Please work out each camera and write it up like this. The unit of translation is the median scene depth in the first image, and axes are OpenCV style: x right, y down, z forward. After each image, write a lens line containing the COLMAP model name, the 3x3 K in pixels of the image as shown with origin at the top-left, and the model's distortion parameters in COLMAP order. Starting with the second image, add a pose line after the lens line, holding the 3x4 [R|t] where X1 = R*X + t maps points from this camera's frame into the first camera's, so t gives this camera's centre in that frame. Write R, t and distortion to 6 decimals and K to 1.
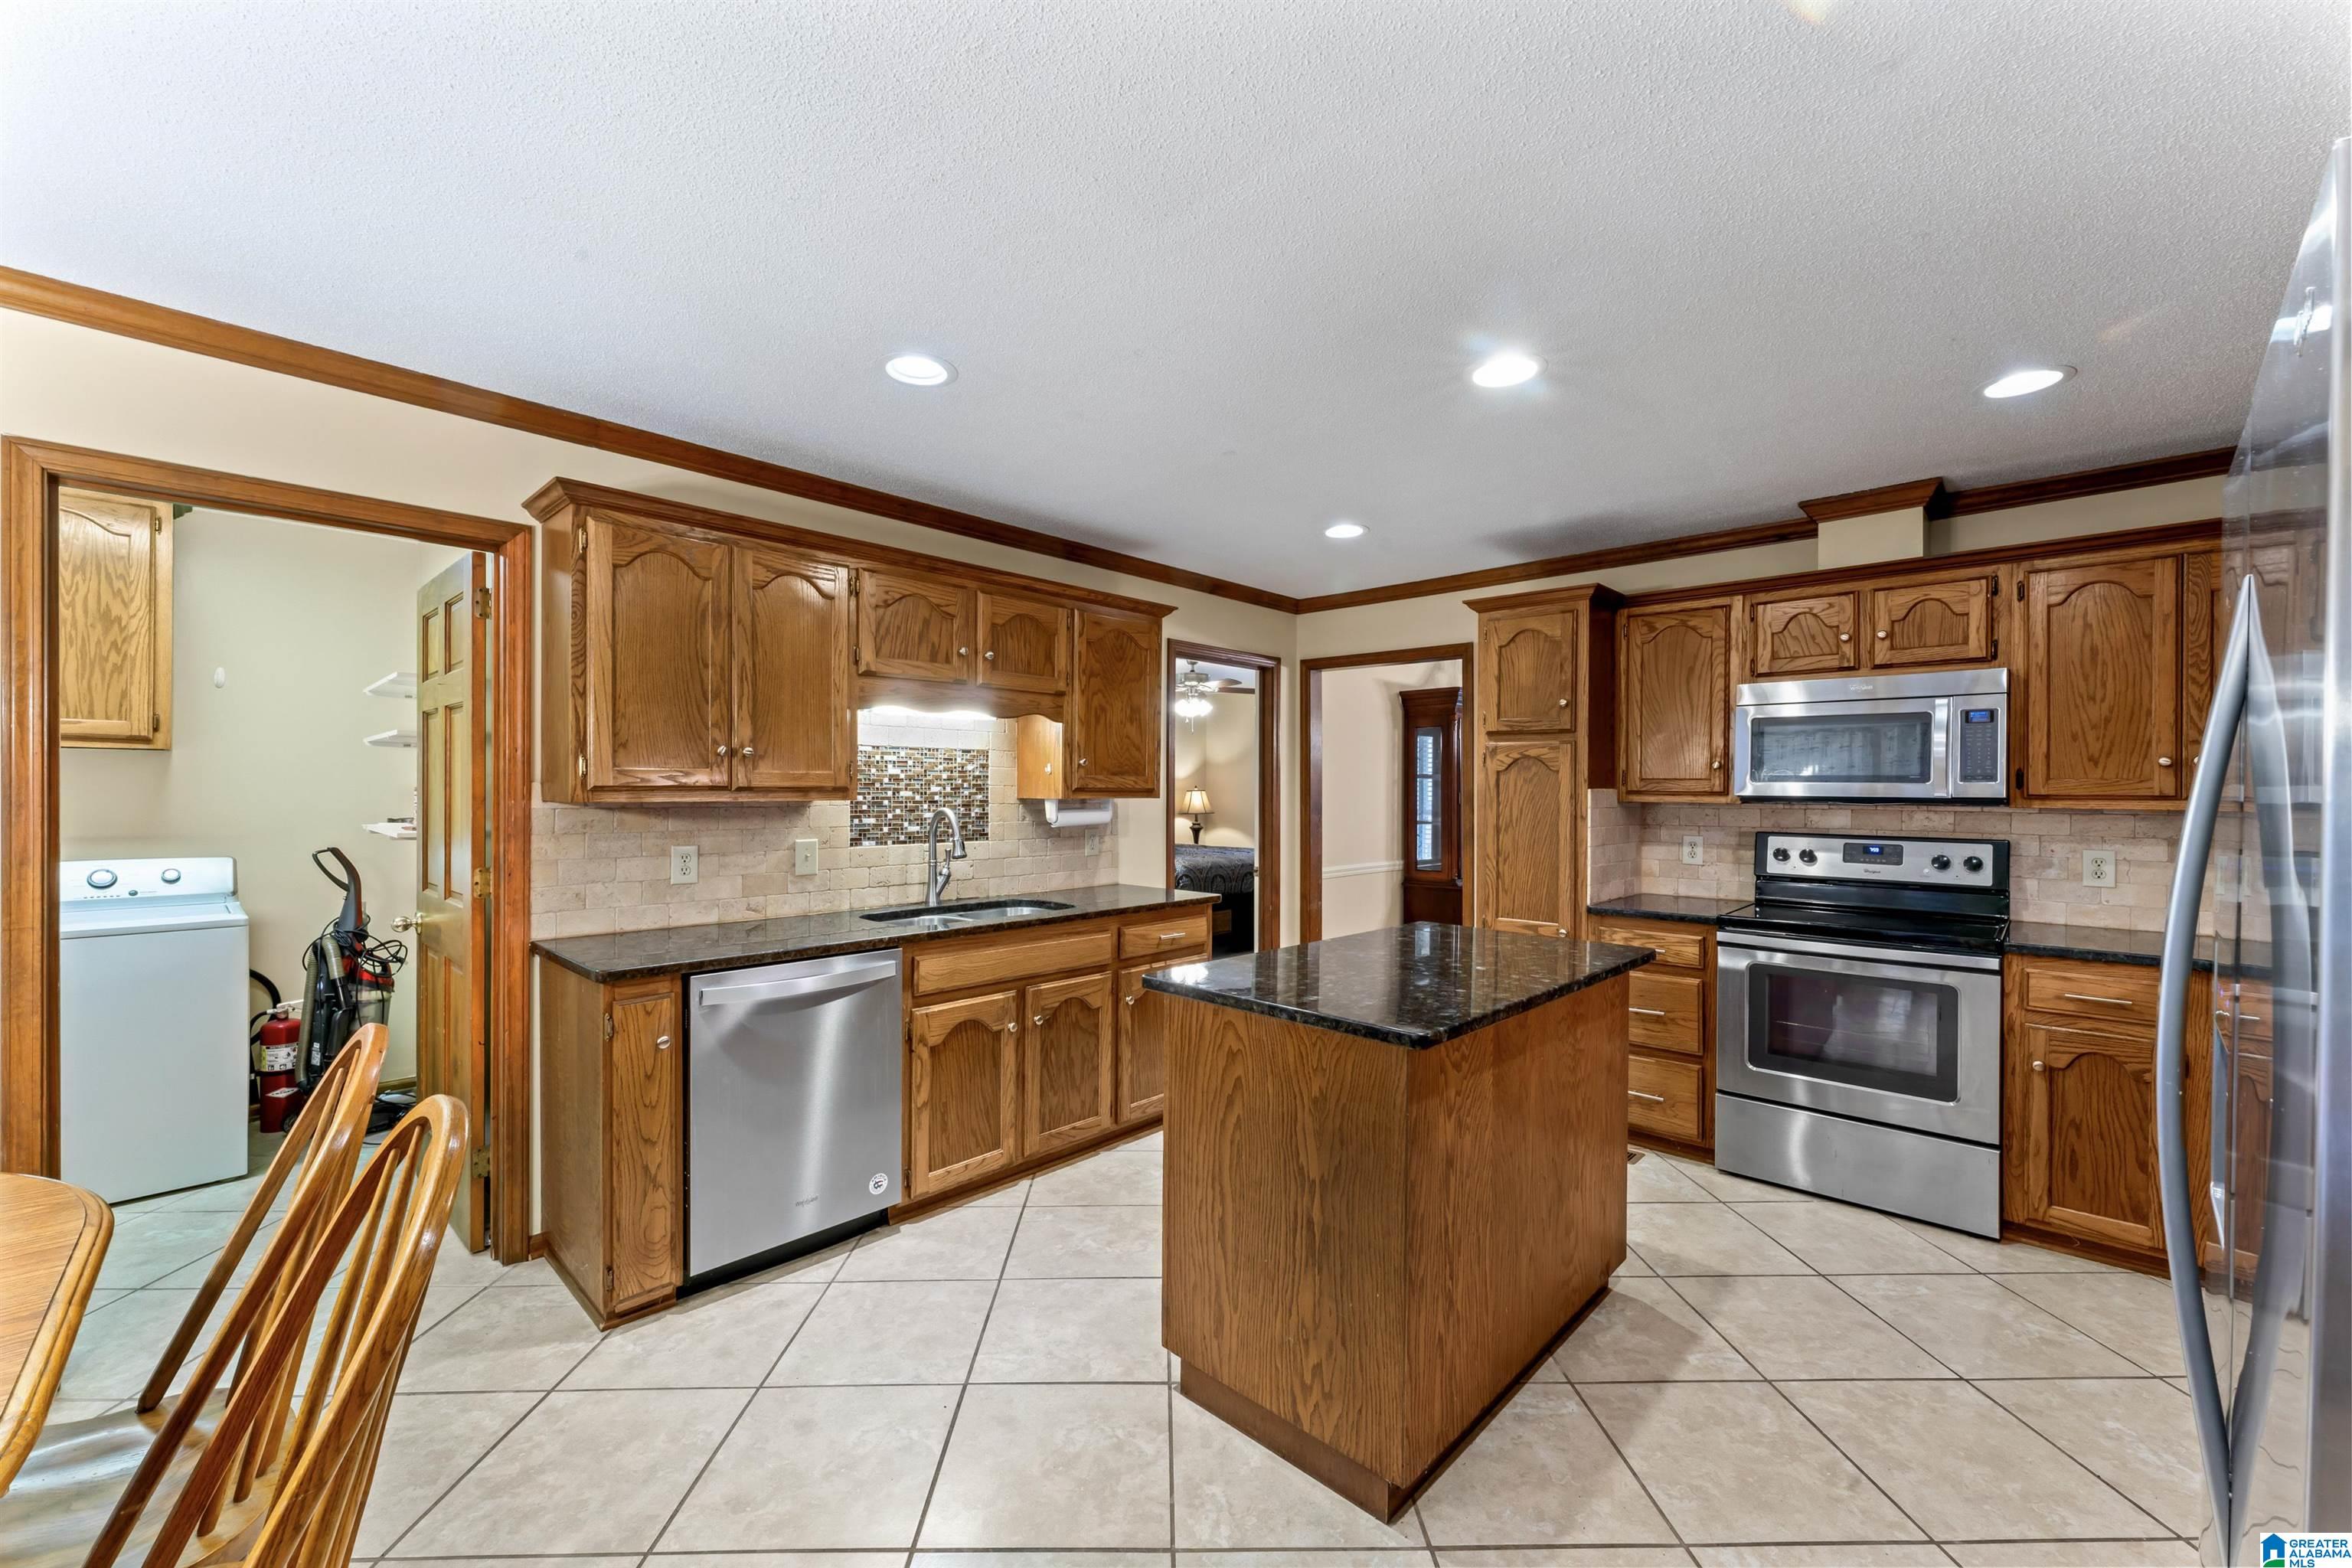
lens RADIAL K [[940.6, 0, 1168.6], [0, 940.6, 790.6], [0, 0, 1]] dist [0.001125, 0.000848]
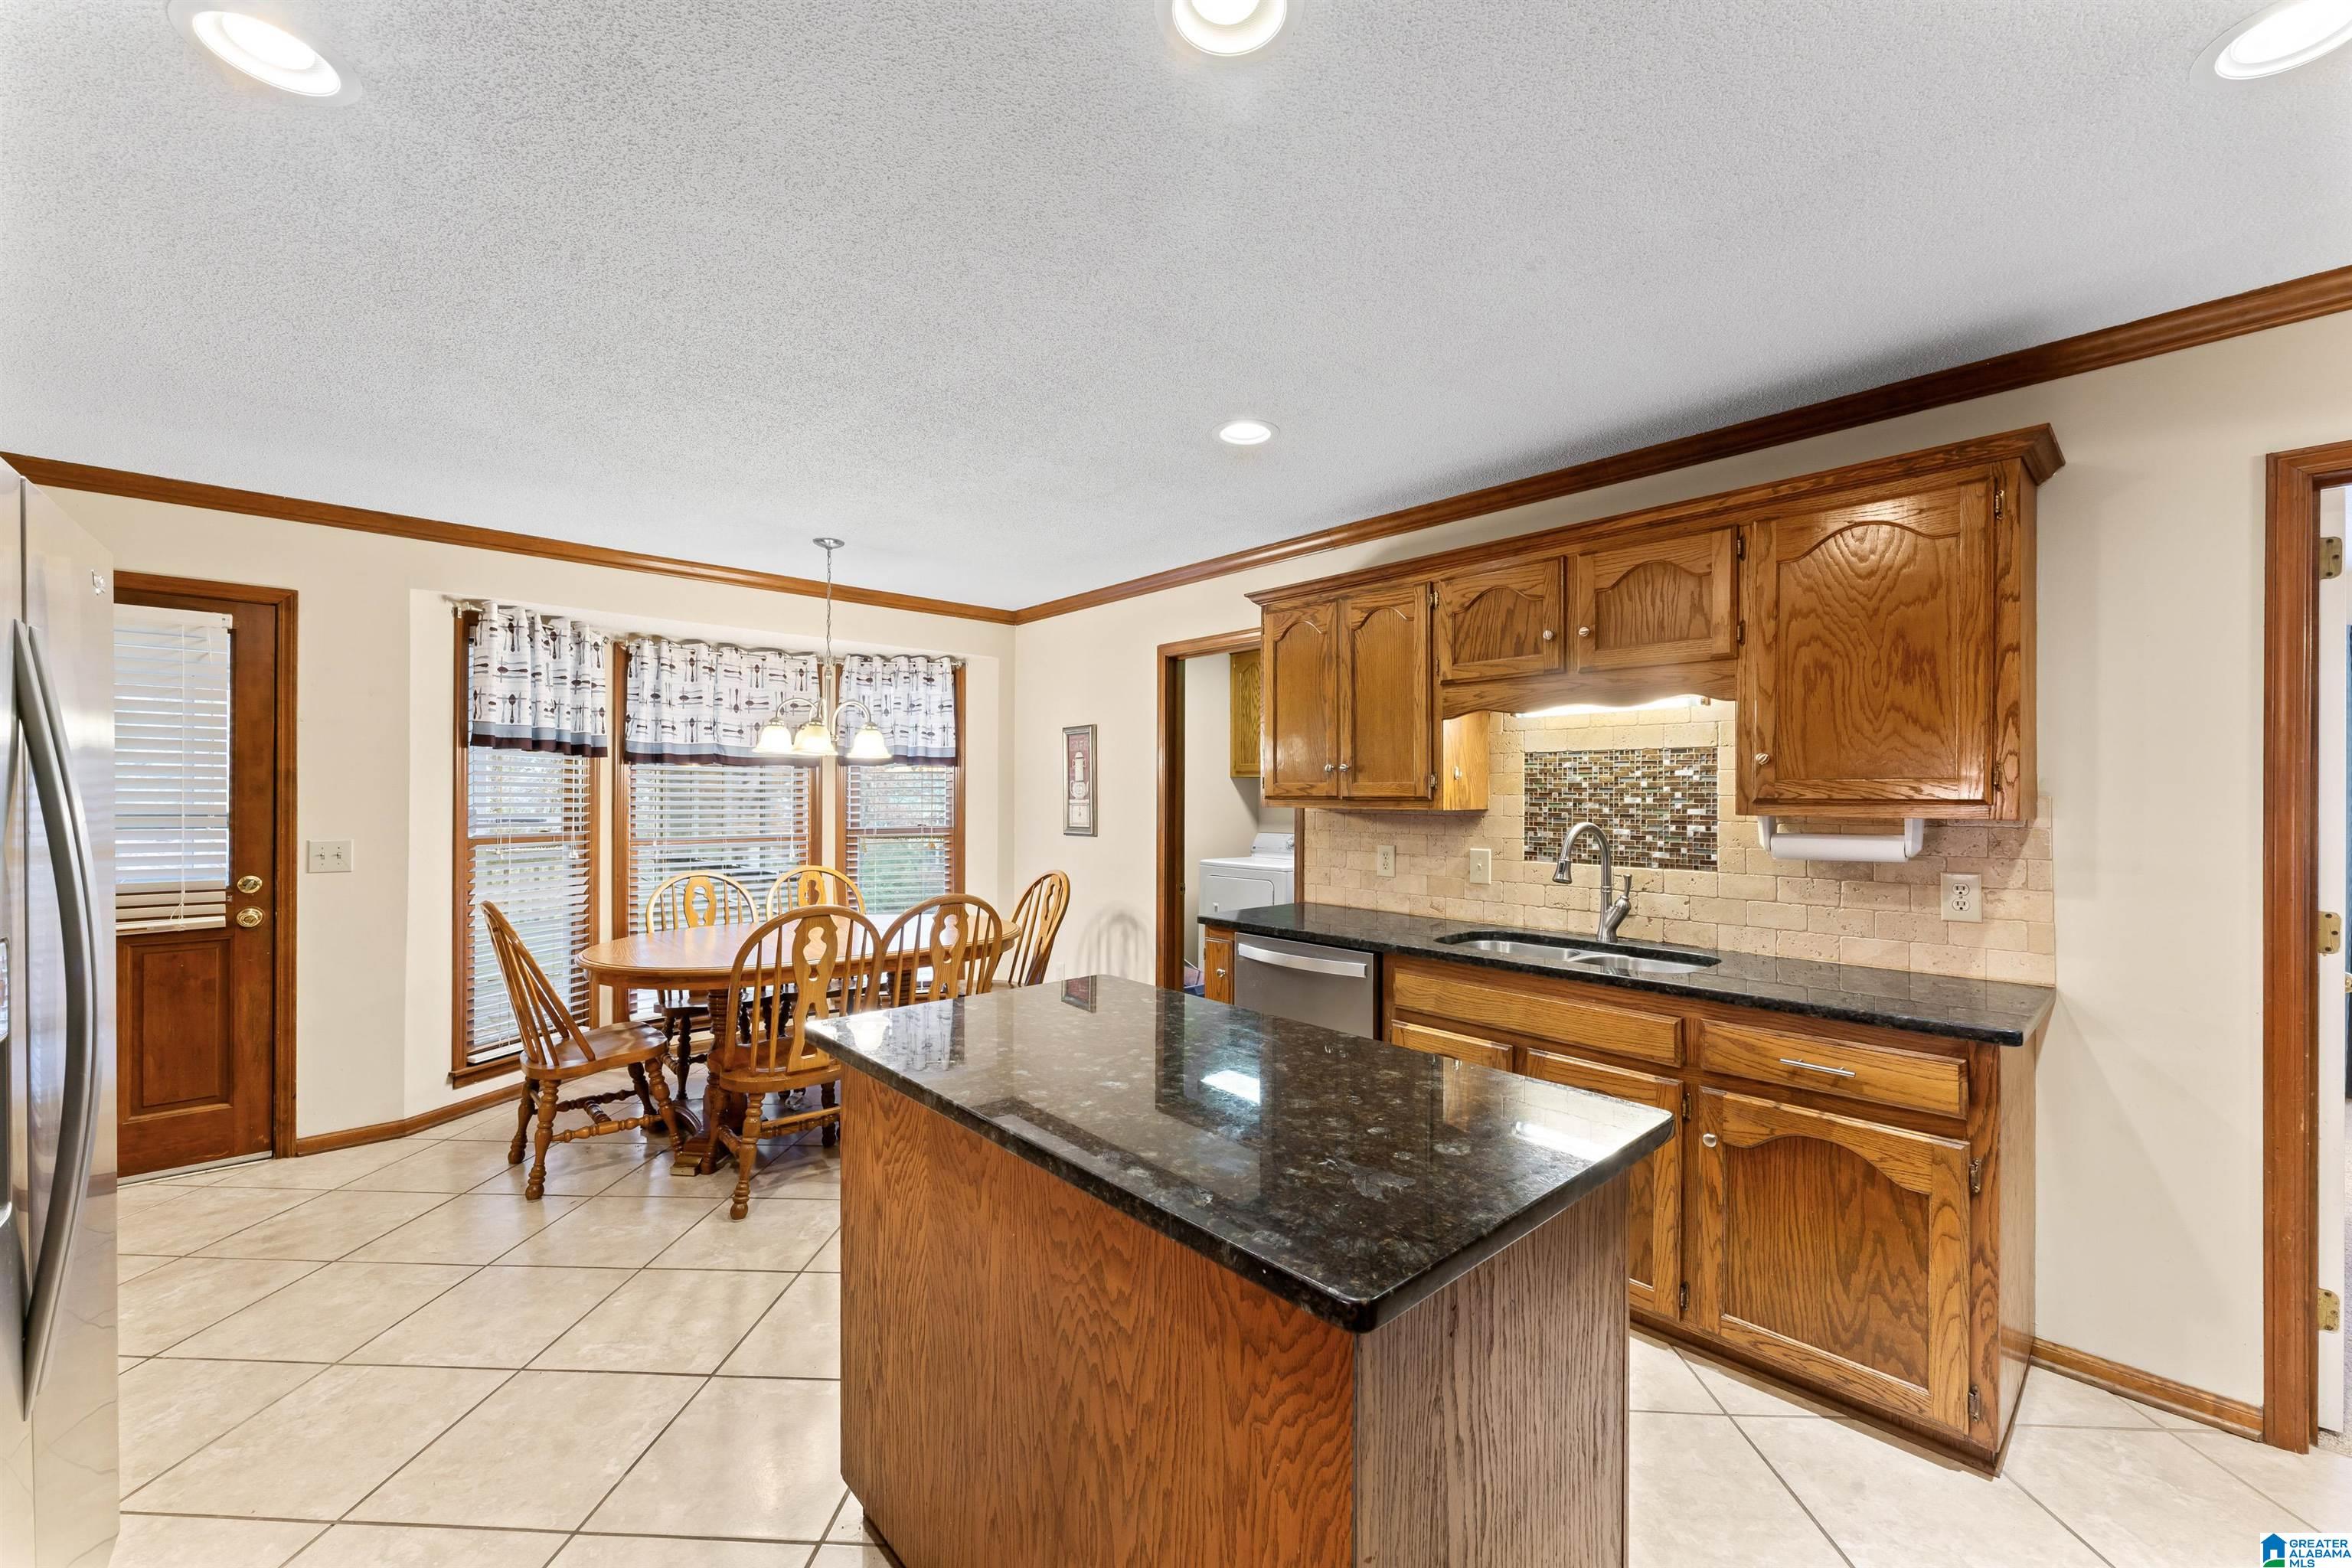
lens RADIAL K [[940.6, 0, 1174.5], [0, 940.6, 791.2], [0, 0, 1]] dist [0.001125, 0.000848]
pose [[-0.070604, -0.007783, -0.997474, 0.651546], [-0.007719, 0.999944, -0.007256, -0.000419], [0.997475, 0.007187, -0.070660, 0.737670]]
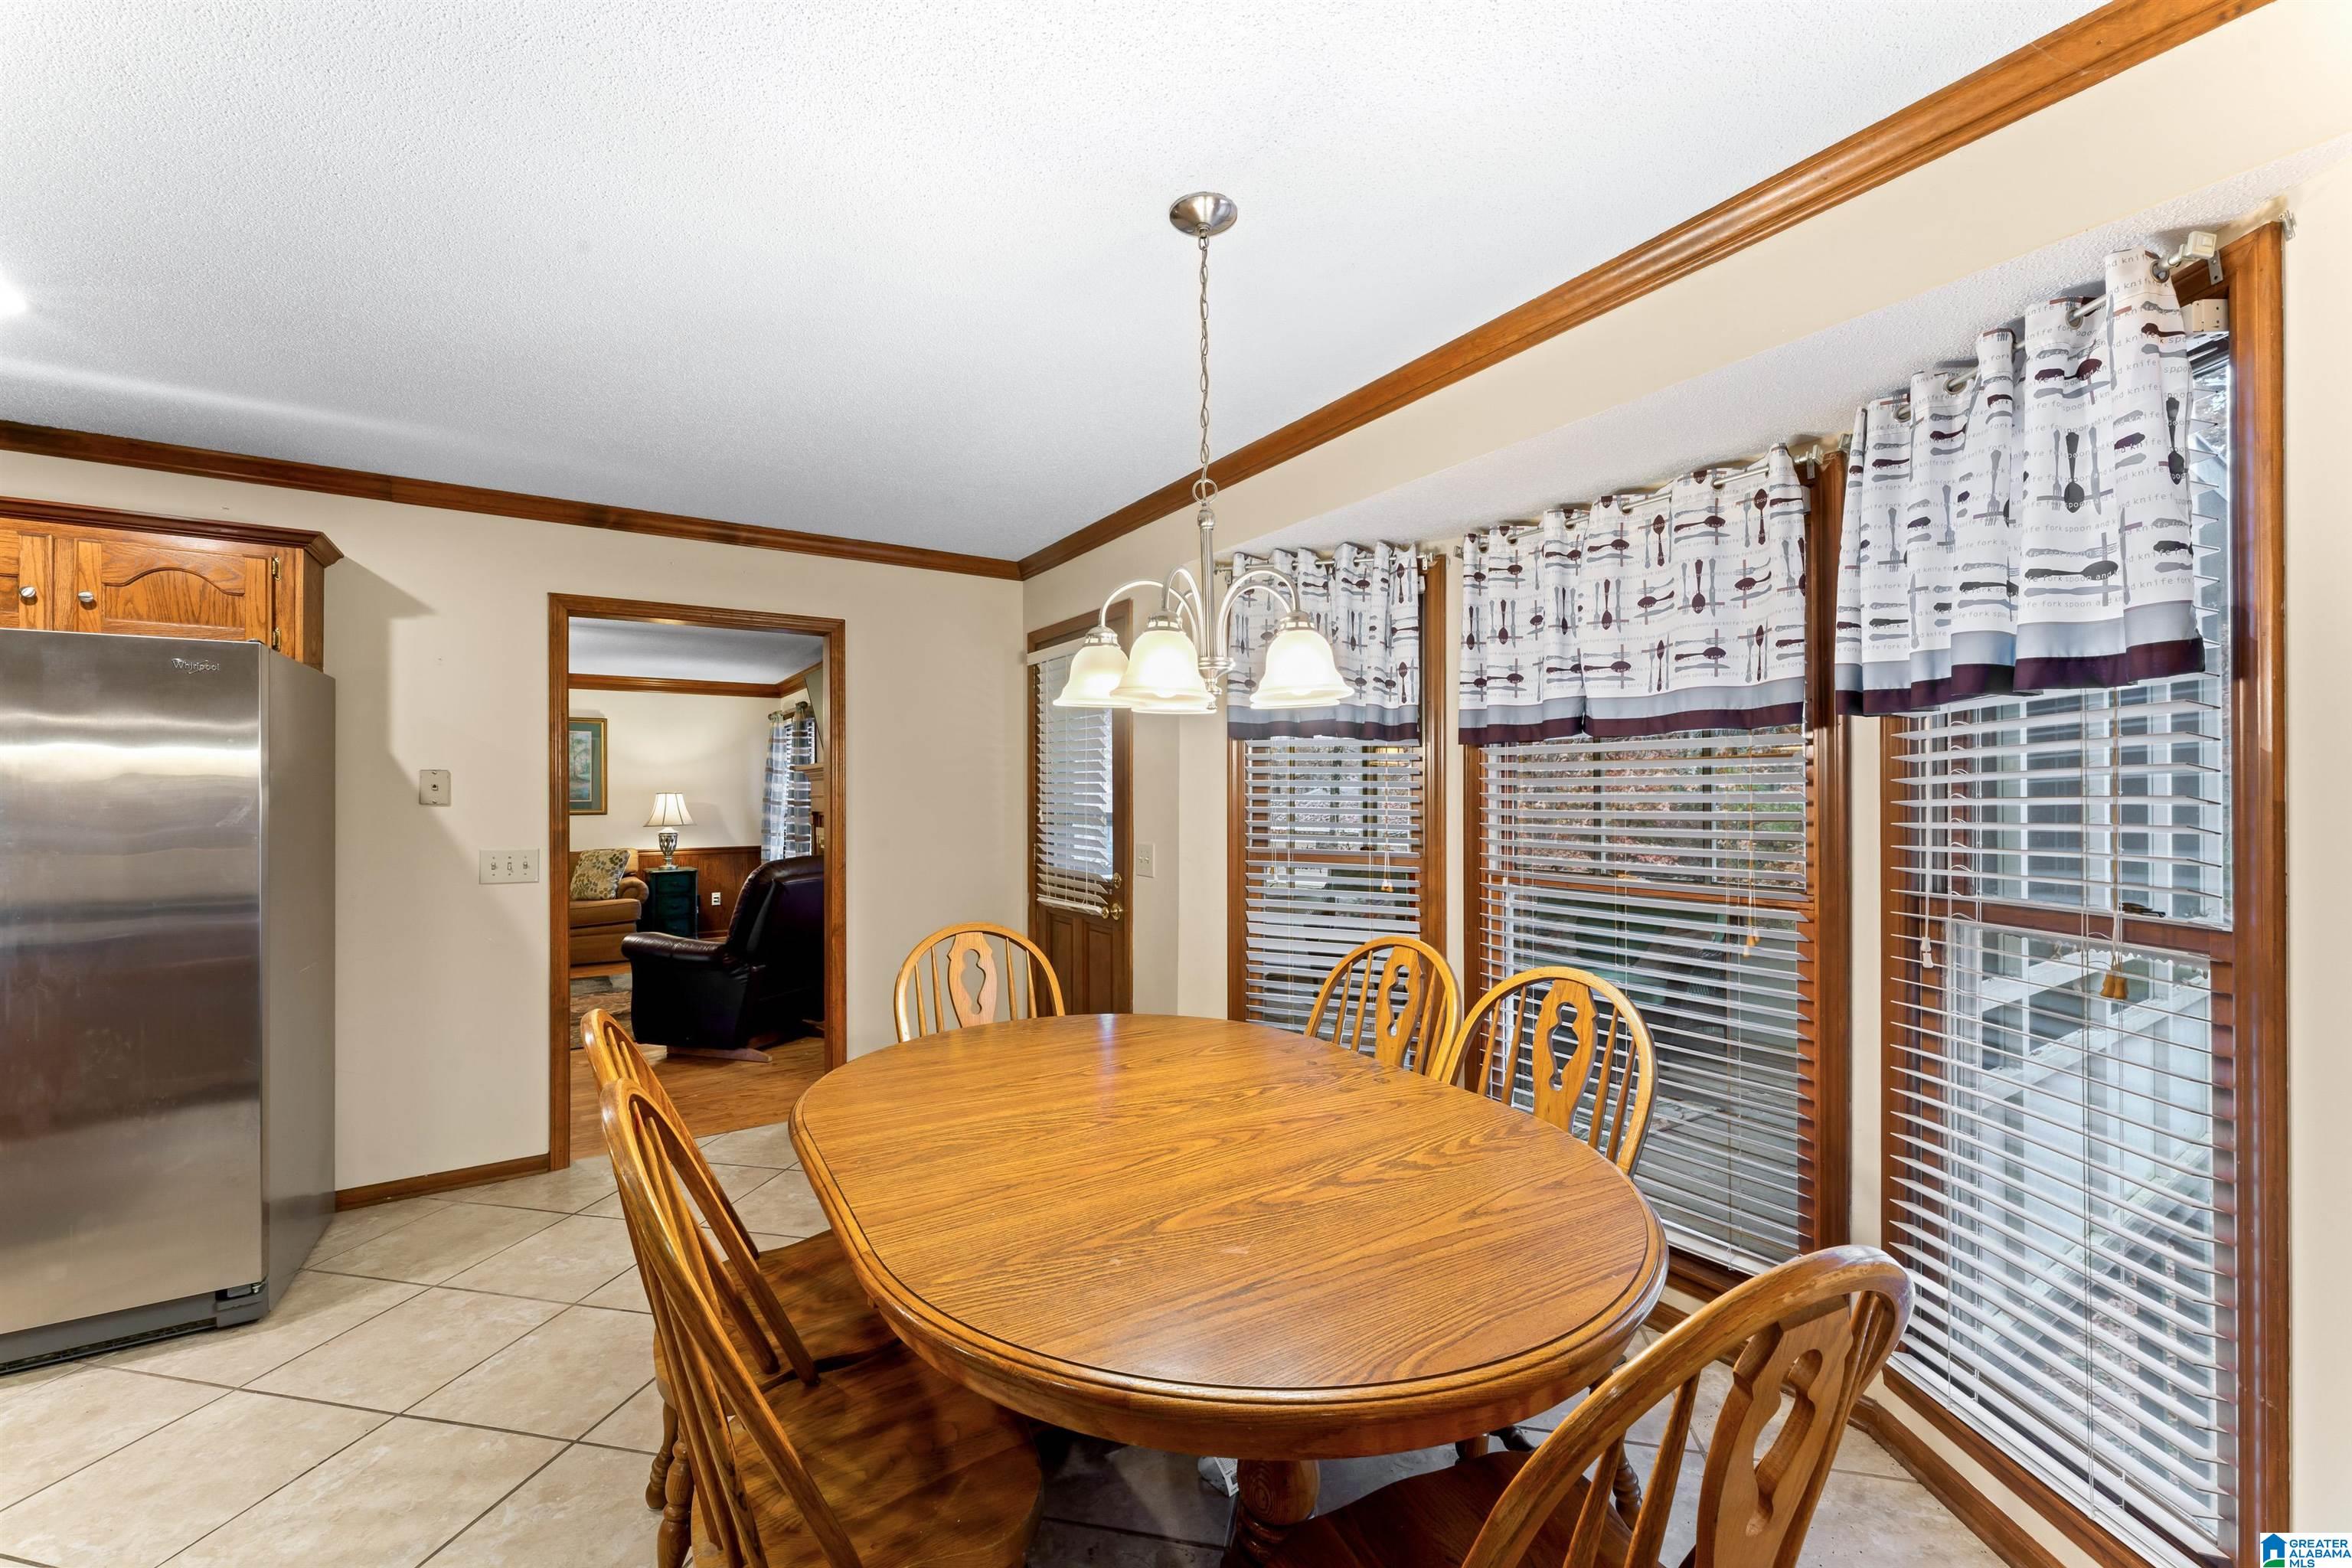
lens RADIAL K [[940.6, 0, 1174.3], [0, 940.6, 780.6], [0, 0, 1]] dist [0.001125, 0.000848]
pose [[-0.973725, 0.001652, 0.227720, -0.643564], [-0.000341, 0.999962, -0.008710, -0.006219], [-0.227726, -0.008558, -0.973688, 0.723402]]
